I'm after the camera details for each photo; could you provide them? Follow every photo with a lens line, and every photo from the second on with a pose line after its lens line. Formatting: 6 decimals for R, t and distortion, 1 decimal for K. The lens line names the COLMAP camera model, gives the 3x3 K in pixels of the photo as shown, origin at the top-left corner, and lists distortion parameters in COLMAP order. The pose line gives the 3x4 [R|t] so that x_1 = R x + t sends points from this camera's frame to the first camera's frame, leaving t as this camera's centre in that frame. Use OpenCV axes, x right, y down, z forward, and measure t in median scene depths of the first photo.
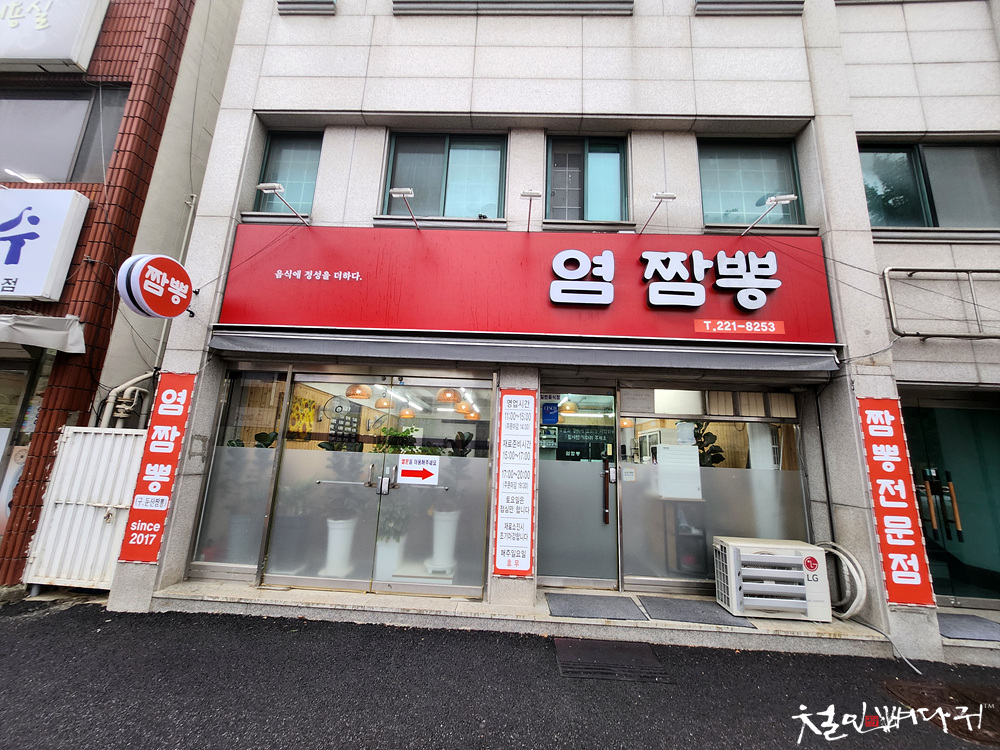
lens RADIAL K [[400.4, 0, 498.7], [0, 400.4, 371.7], [0, 0, 1]] dist [-0.013354, -0.000185]
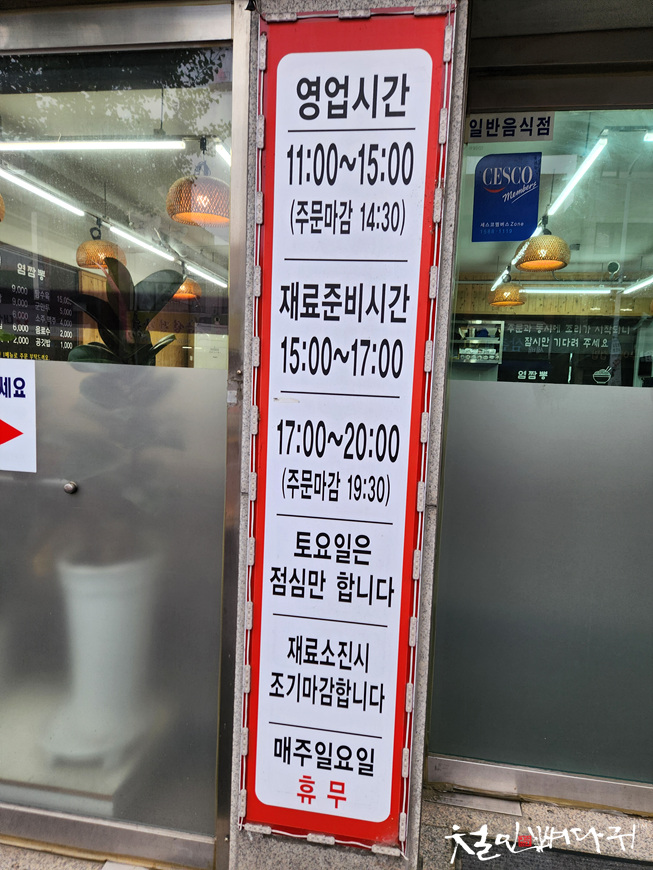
lens RADIAL K [[605.3, 0, 326.8], [0, 605.3, 437.6], [0, 0, 1]] dist [0.028532, -0.003955]
pose [[0.992148, 0.015069, -0.124154, 0.079447], [0.022100, 0.955968, 0.292637, 0.158037], [0.123097, -0.293083, 0.948129, 0.685831]]
